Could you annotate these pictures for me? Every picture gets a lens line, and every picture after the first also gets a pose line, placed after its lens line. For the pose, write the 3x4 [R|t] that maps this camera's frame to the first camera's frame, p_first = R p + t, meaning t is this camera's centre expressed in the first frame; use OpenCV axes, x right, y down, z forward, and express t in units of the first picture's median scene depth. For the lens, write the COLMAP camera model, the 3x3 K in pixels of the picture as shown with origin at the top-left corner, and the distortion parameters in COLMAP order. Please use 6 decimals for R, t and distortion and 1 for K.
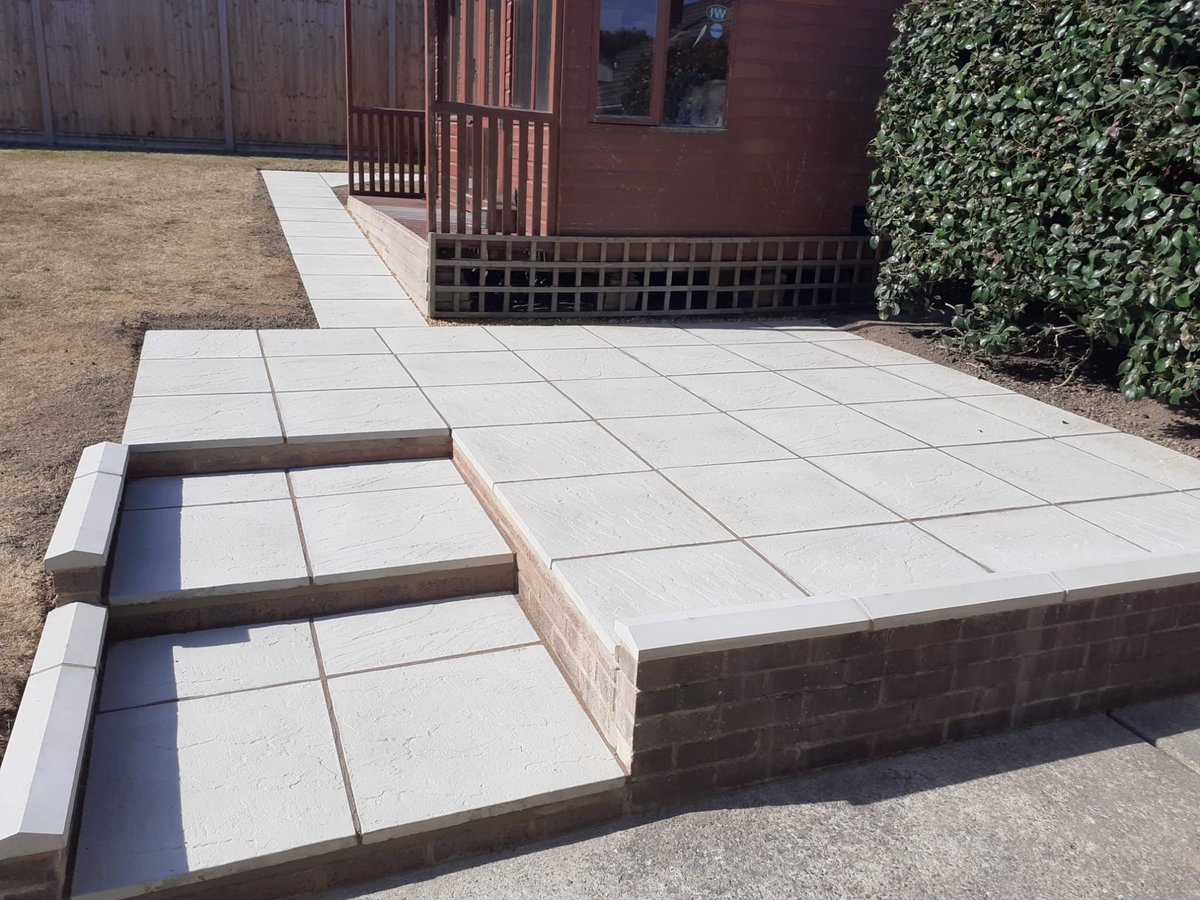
lens RADIAL K [[1029.2, 0, 600.0], [0, 1029.2, 450.0], [0, 0, 1]] dist [0.037376, -0.018189]
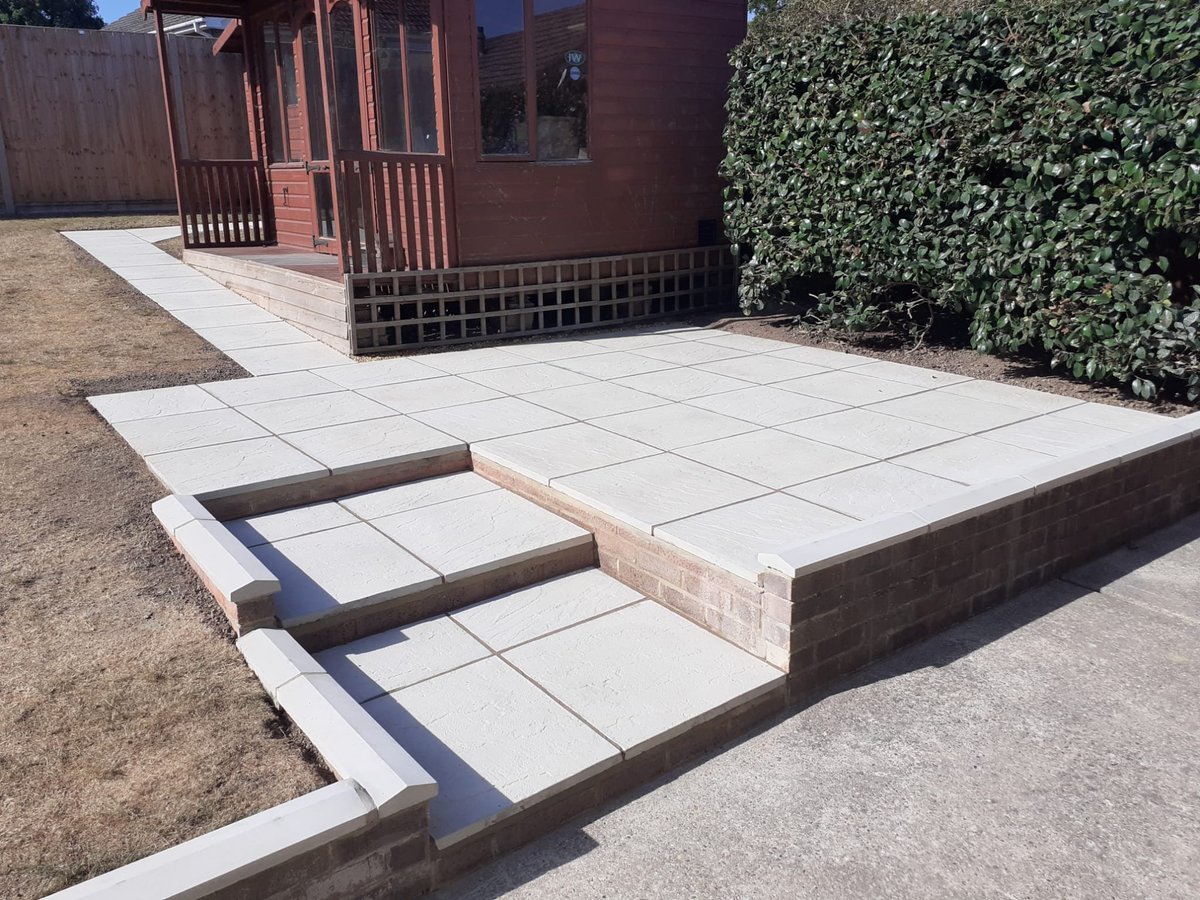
lens RADIAL K [[1006.3, 0, 633.7], [0, 1006.3, 450.3], [0, 0, 1]] dist [0.064950, -0.069800]
pose [[0.955639, -0.136101, 0.261209, -0.200656], [0.141722, 0.989903, -0.002712, 0.011347], [-0.258203, 0.039611, 0.965278, -0.066009]]
